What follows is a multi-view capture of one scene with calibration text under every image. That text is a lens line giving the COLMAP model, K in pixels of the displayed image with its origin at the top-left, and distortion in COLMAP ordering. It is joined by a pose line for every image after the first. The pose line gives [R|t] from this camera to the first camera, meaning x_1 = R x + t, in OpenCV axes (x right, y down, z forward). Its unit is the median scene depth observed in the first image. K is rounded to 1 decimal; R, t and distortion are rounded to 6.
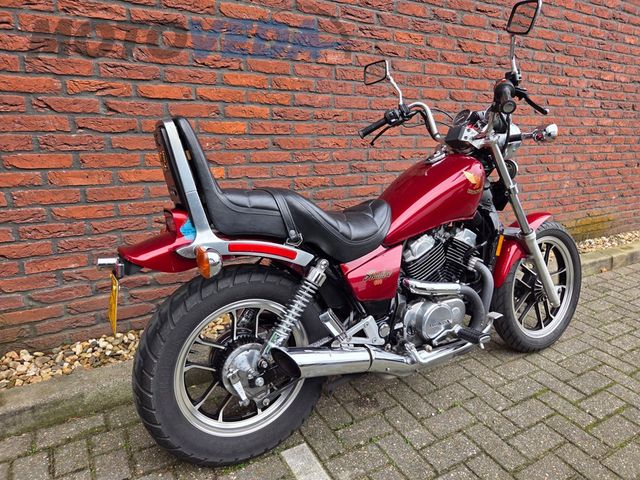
lens RADIAL K [[427.5, 0, 329.5], [0, 427.5, 248.6], [0, 0, 1]] dist [0.056422, -0.039064]
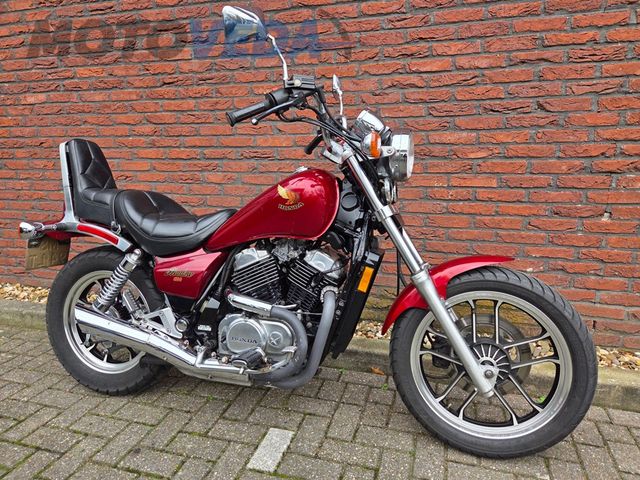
lens RADIAL K [[427.5, 0, 317.3], [0, 427.5, 234.8], [0, 0, 1]] dist [0.056422, -0.039064]
pose [[0.669399, 0.202424, -0.714793, 1.202528], [-0.144029, 0.979269, 0.142439, -0.264583], [0.728807, 0.007602, 0.684677, 0.546626]]
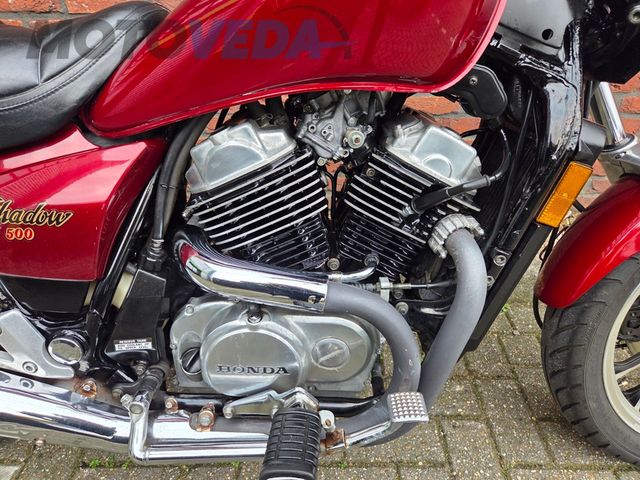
lens RADIAL K [[427.5, 0, 303.6], [0, 427.5, 241.7], [0, 0, 1]] dist [0.056422, -0.039064]
pose [[0.841561, 0.343231, -0.417095, 0.505202], [-0.144614, 0.887142, 0.438254, -0.124594], [0.520444, -0.308500, 0.796220, 0.896237]]
